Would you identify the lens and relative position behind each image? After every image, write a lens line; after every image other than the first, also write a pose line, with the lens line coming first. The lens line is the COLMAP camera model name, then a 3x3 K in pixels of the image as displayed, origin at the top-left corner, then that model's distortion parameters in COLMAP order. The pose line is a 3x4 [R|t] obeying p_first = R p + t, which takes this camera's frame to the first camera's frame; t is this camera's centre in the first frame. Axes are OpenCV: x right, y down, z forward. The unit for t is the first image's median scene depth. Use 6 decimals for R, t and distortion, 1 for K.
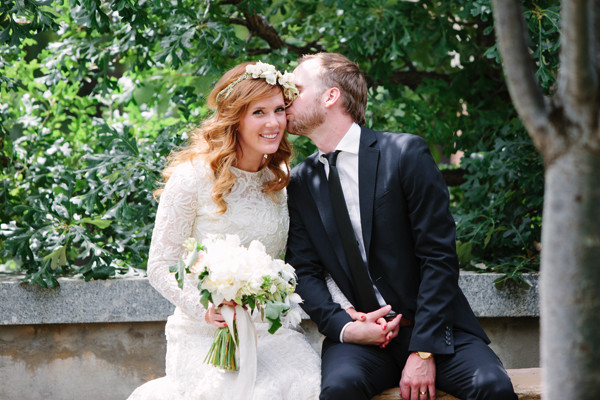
lens RADIAL K [[3440.0, 0, 298.4], [0, 3440.0, 203.2], [0, 0, 1]] dist [1.782978, 0.000000]
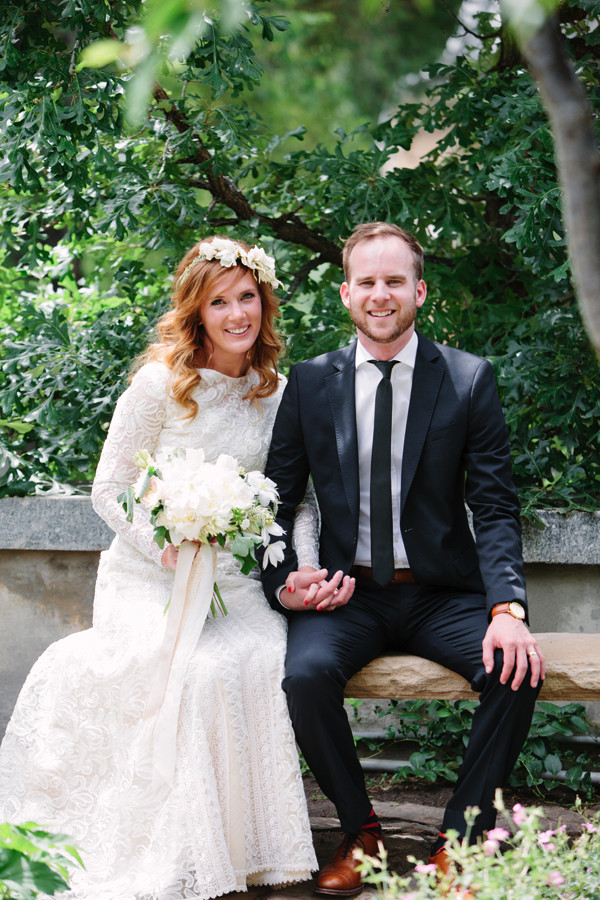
lens RADIAL K [[3338.6, 0, 295.3], [0, 3338.6, 446.3], [0, 0, 1]] dist [0.471750, 0.000000]
pose [[0.999148, 0.039472, 0.012090, -0.001990], [-0.039780, 0.998859, 0.026439, -0.012672], [-0.011033, -0.026897, 0.999577, 0.209000]]
